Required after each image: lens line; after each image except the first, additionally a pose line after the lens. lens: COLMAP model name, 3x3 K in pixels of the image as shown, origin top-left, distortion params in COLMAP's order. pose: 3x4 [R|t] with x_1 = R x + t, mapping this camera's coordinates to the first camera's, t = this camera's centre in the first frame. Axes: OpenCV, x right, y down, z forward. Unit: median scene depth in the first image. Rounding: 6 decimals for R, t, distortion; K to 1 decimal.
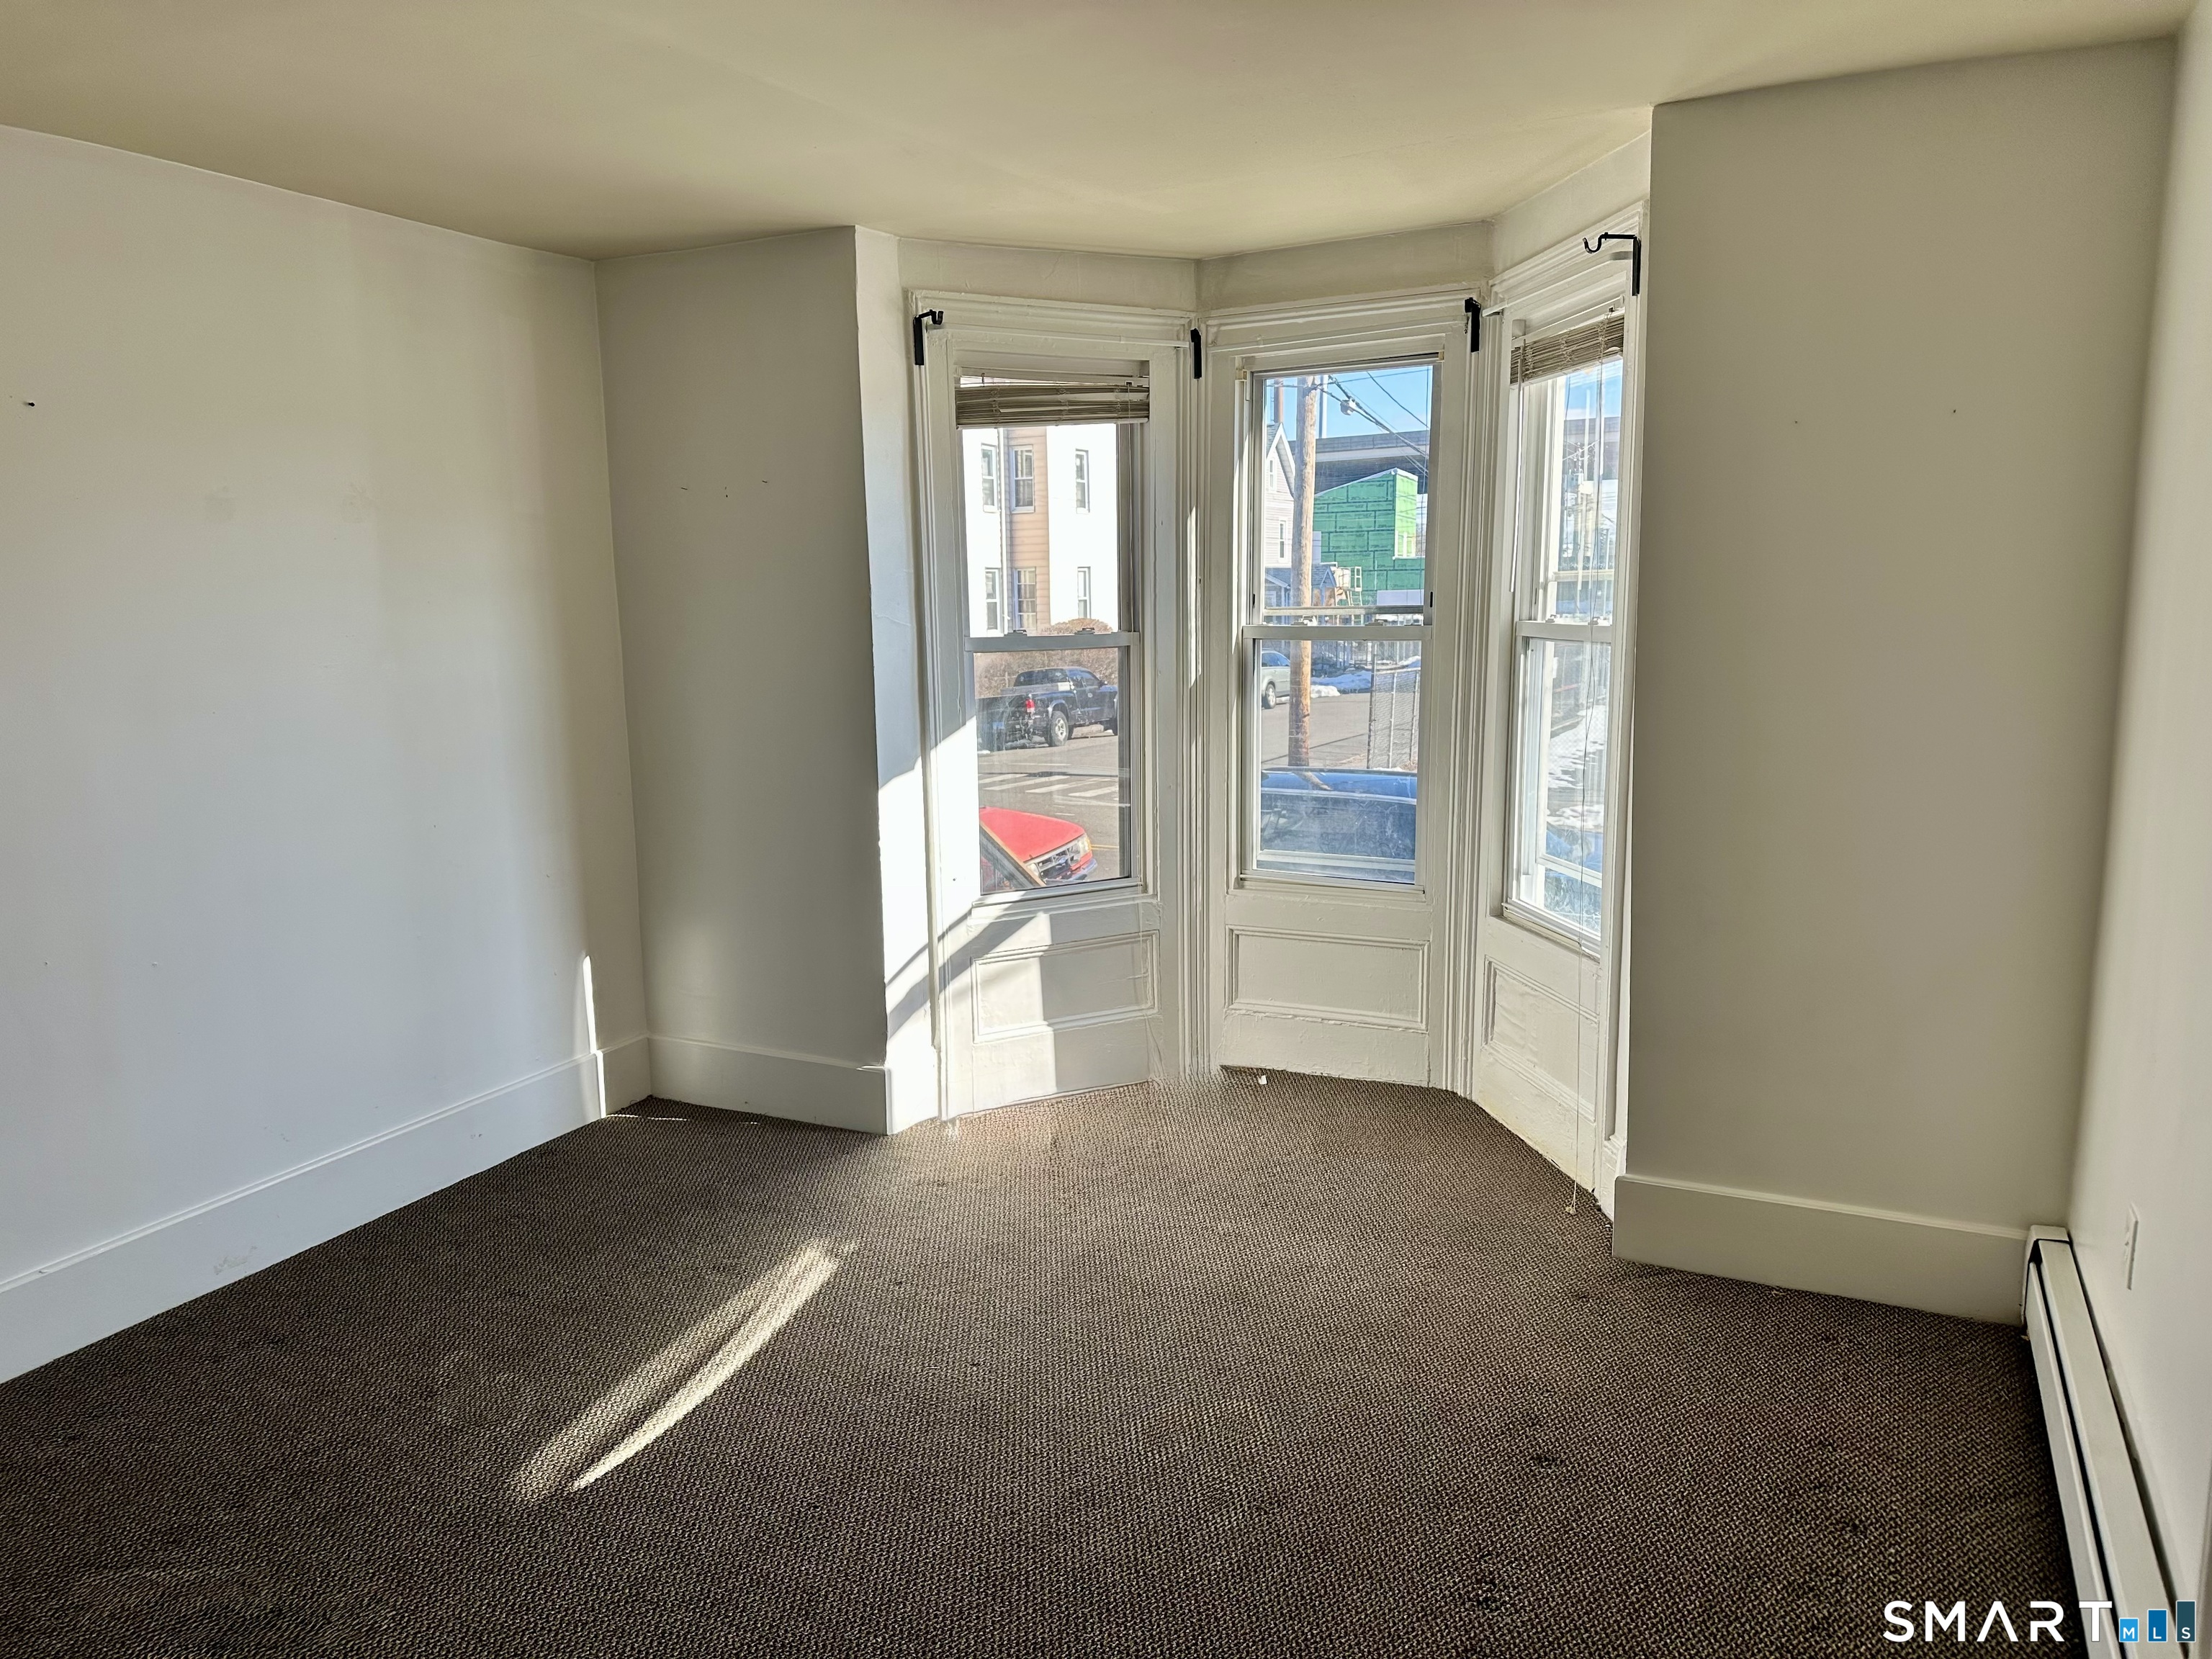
lens RADIAL K [[1581.8, 0, 1098.5], [0, 1581.8, 839.1], [0, 0, 1]] dist [0.076987, -0.006743]
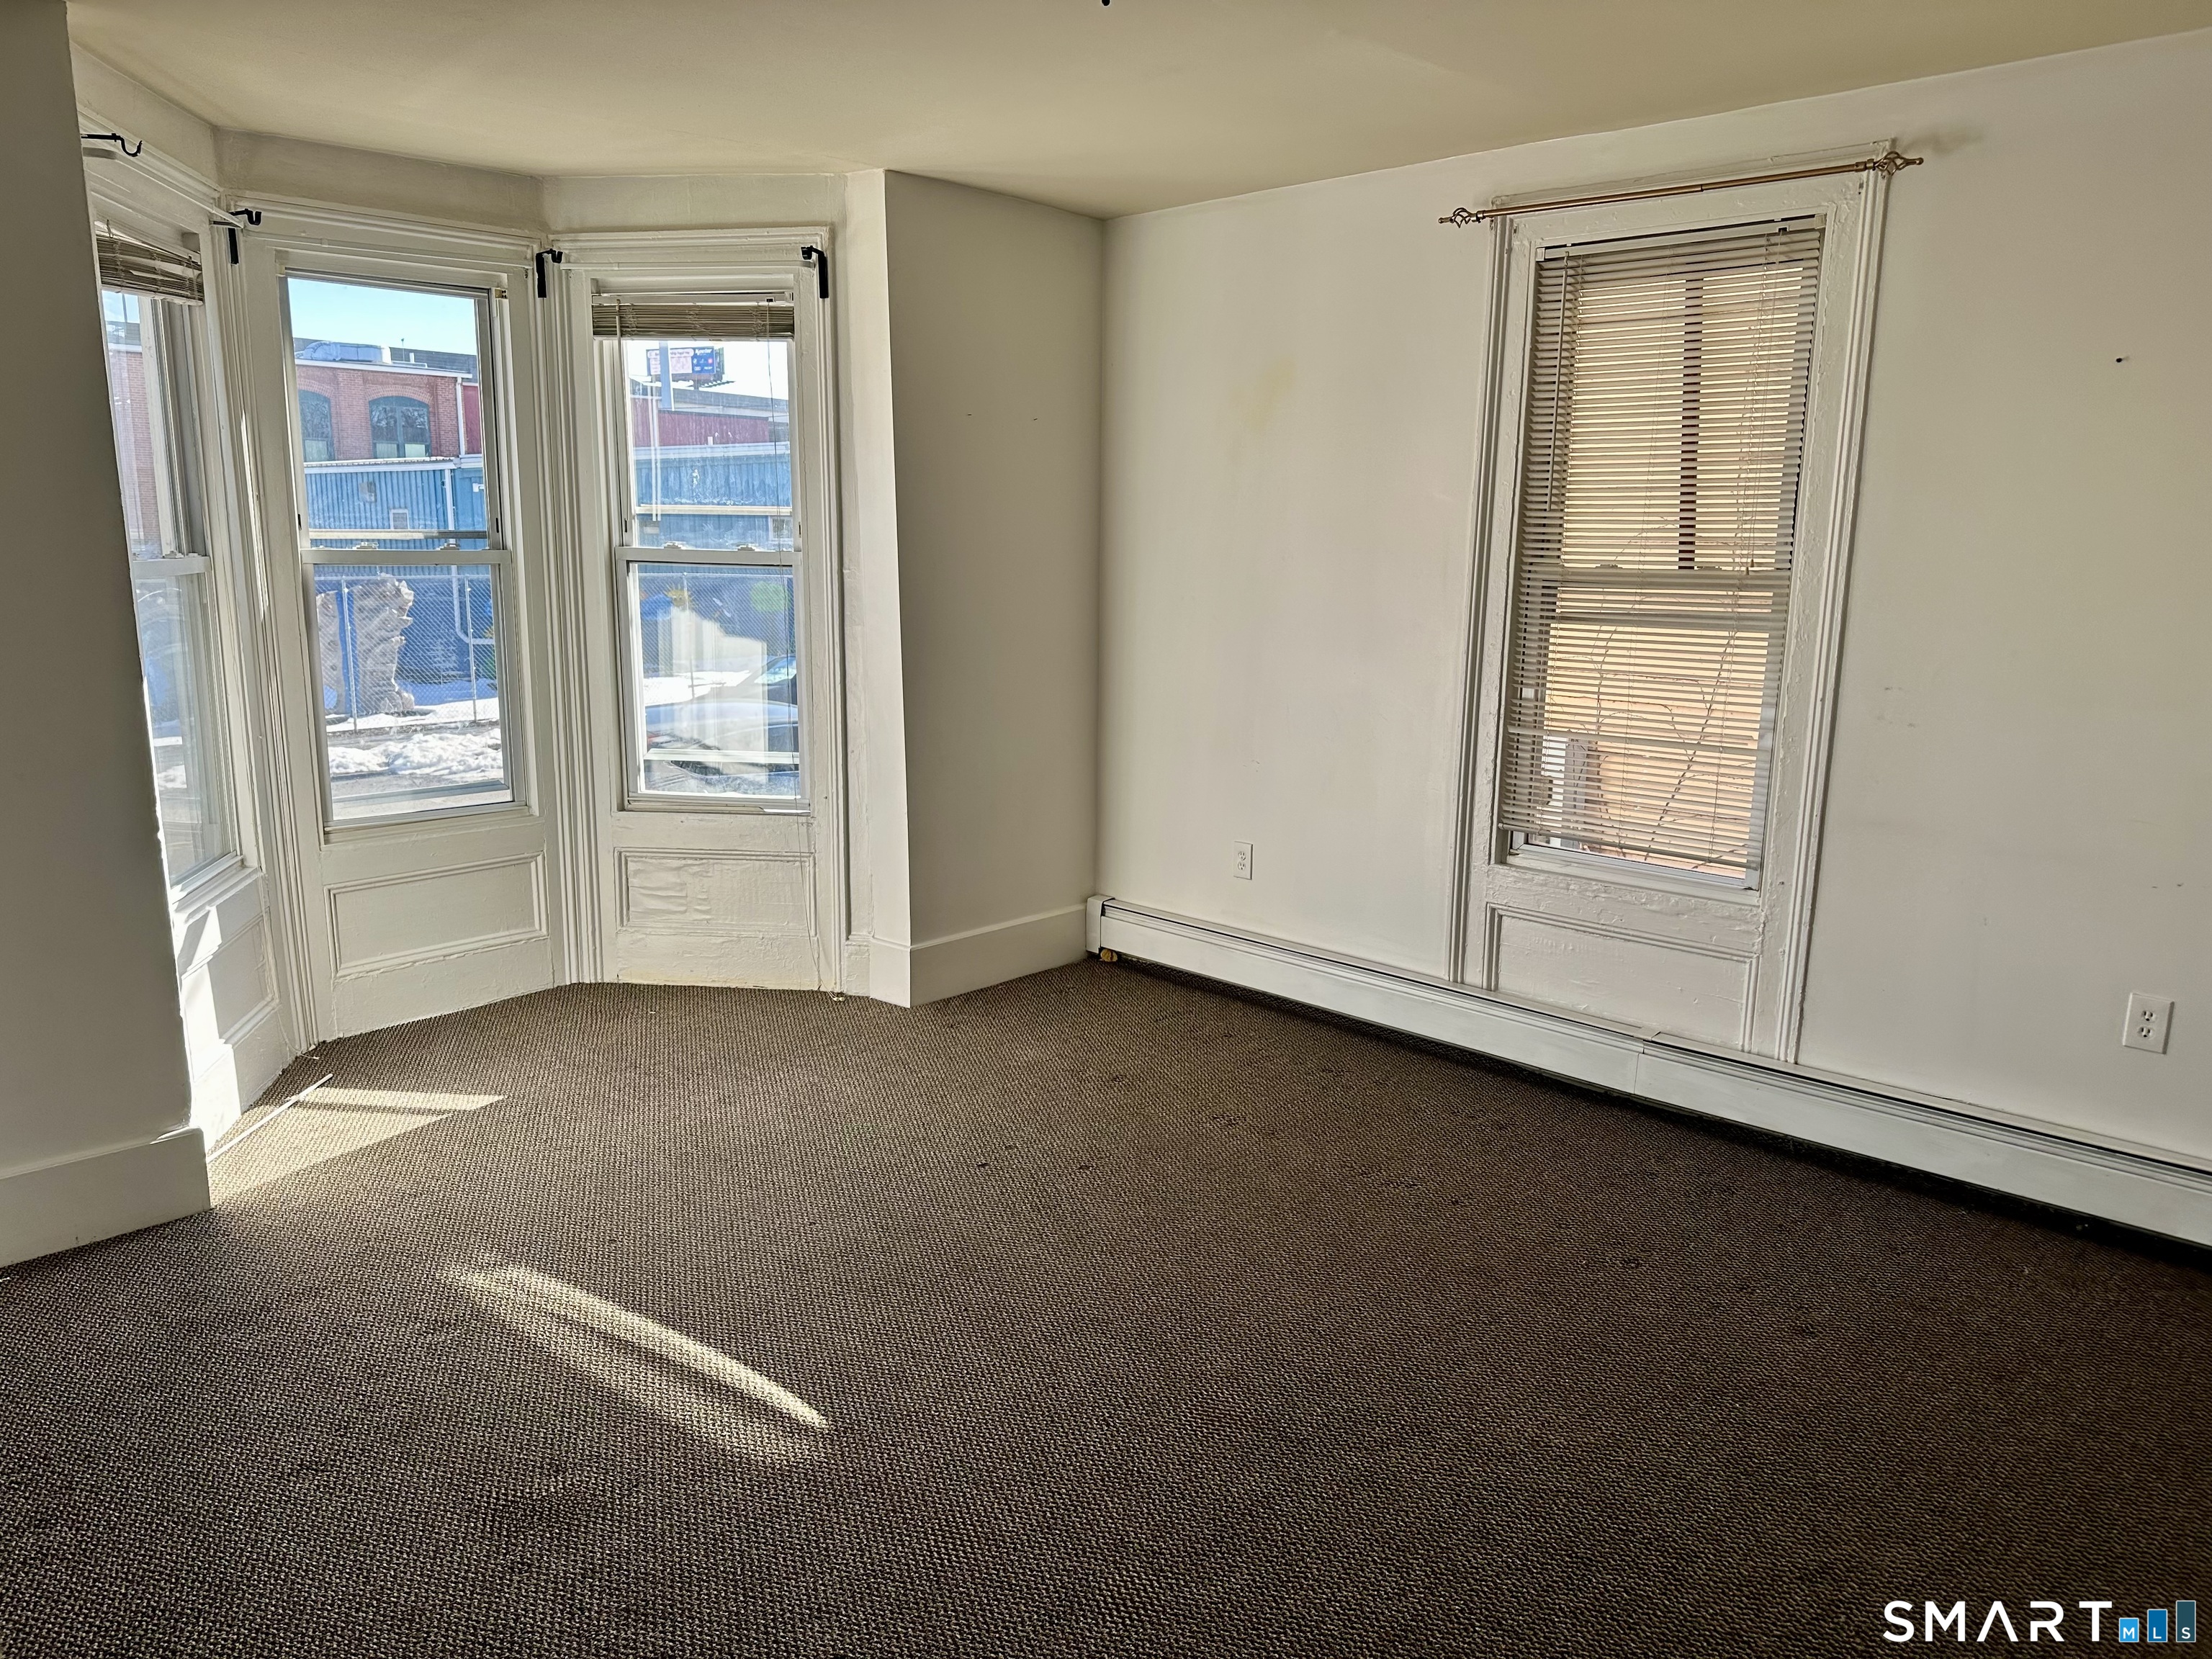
lens RADIAL K [[1581.8, 0, 1098.0], [0, 1581.8, 823.4], [0, 0, 1]] dist [0.076987, -0.006743]
pose [[0.299993, -0.159607, 0.940495, -0.720221], [0.150912, 0.981429, 0.118417, -0.025572], [-0.941929, 0.106408, 0.318508, 0.324098]]
